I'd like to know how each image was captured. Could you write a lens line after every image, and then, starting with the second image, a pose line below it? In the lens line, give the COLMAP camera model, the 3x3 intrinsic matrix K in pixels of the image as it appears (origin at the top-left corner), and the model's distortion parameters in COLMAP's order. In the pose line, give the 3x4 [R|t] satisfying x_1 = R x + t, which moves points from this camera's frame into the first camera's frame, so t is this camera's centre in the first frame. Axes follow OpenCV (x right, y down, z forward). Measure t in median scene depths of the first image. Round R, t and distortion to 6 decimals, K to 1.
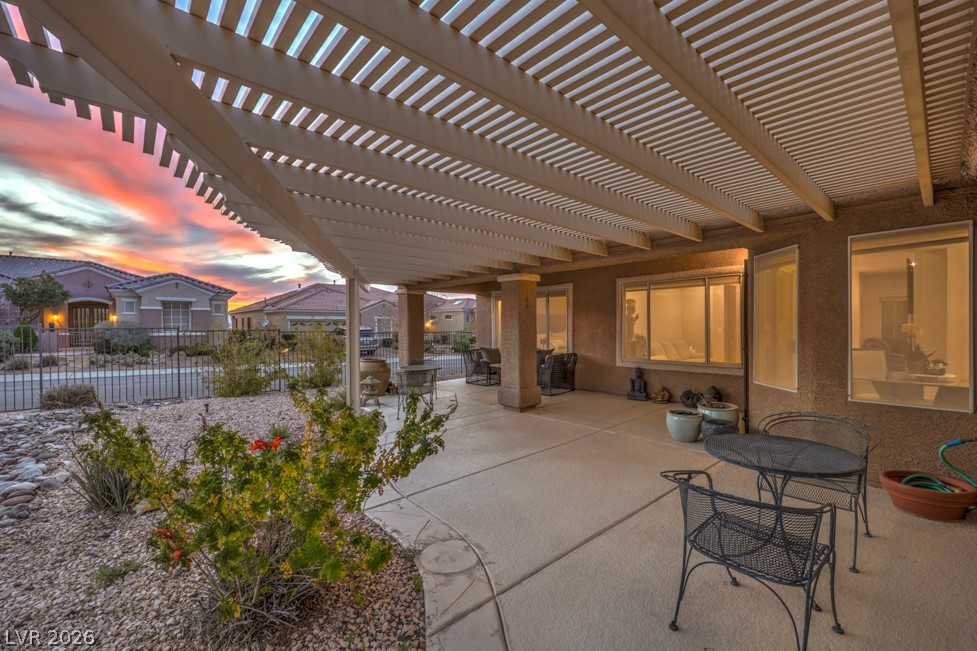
lens RADIAL K [[405.0, 0, 488.4], [0, 405.0, 326.6], [0, 0, 1]] dist [-0.001103, -0.000266]
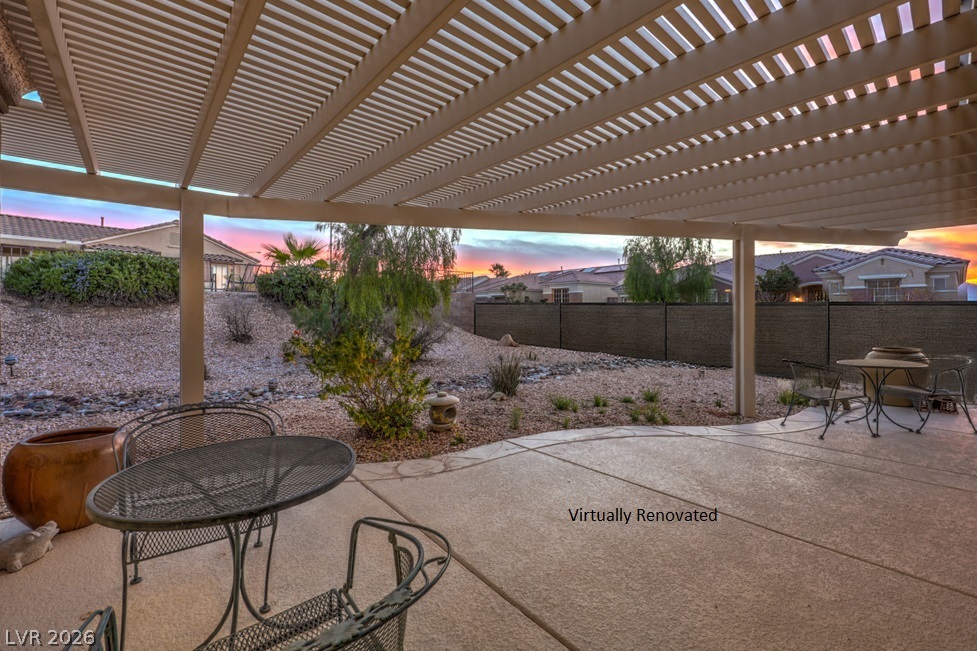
lens RADIAL K [[405.0, 0, 509.1], [0, 405.0, 309.5], [0, 0, 1]] dist [-0.001103, -0.000266]
pose [[0.006010, -0.001395, -0.999981, 0.141335], [0.000744, 0.999999, -0.001390, 0.007531], [0.999982, -0.000735, 0.006011, 0.150114]]
